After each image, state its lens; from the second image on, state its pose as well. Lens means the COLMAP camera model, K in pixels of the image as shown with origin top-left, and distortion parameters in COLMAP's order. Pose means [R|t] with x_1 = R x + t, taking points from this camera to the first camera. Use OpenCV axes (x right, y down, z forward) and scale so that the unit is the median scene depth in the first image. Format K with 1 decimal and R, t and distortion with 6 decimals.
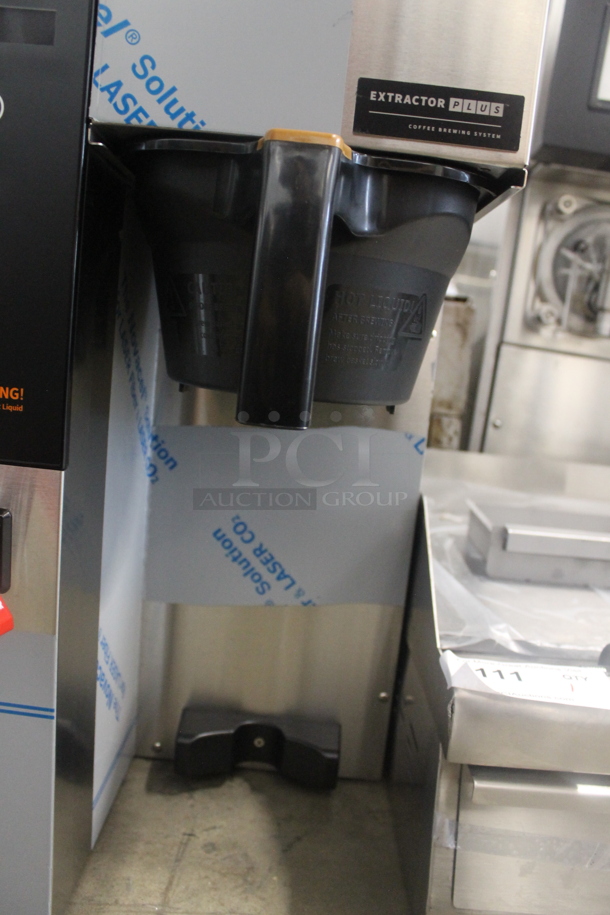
lens RADIAL K [[764.9, 0, 305.0], [0, 764.9, 457.5], [0, 0, 1]] dist [-0.179544, 0.147100]
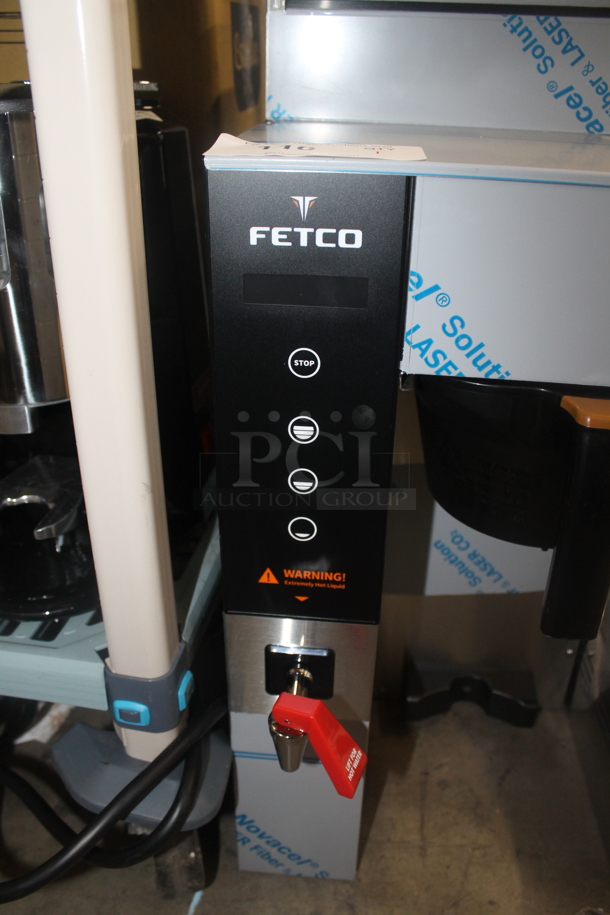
lens RADIAL K [[764.9, 0, 305.0], [0, 764.9, 457.5], [0, 0, 1]] dist [-0.179544, 0.147100]
pose [[0.993374, -0.039470, -0.107937, -0.319100], [0.072841, 0.942677, 0.325660, -0.717533], [0.088896, -0.331365, 0.939306, -0.110459]]
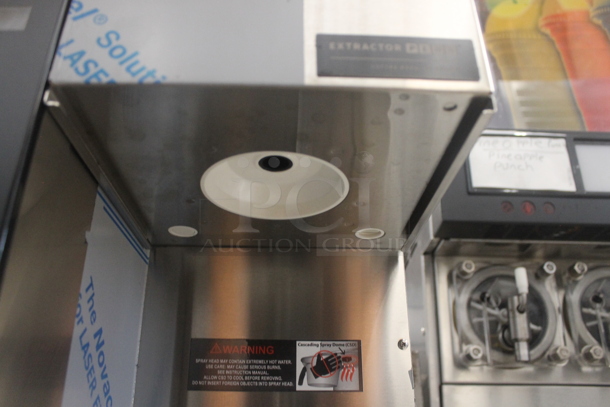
lens RADIAL K [[509.9, 0, 305.0], [0, 509.9, 203.5], [0, 0, 1]] dist [-0.179544, 0.147100]
pose [[0.992598, -0.076539, 0.094296, -0.027430], [0.116346, 0.821971, -0.557518, 0.074406], [-0.034837, 0.564362, 0.824792, 0.542776]]
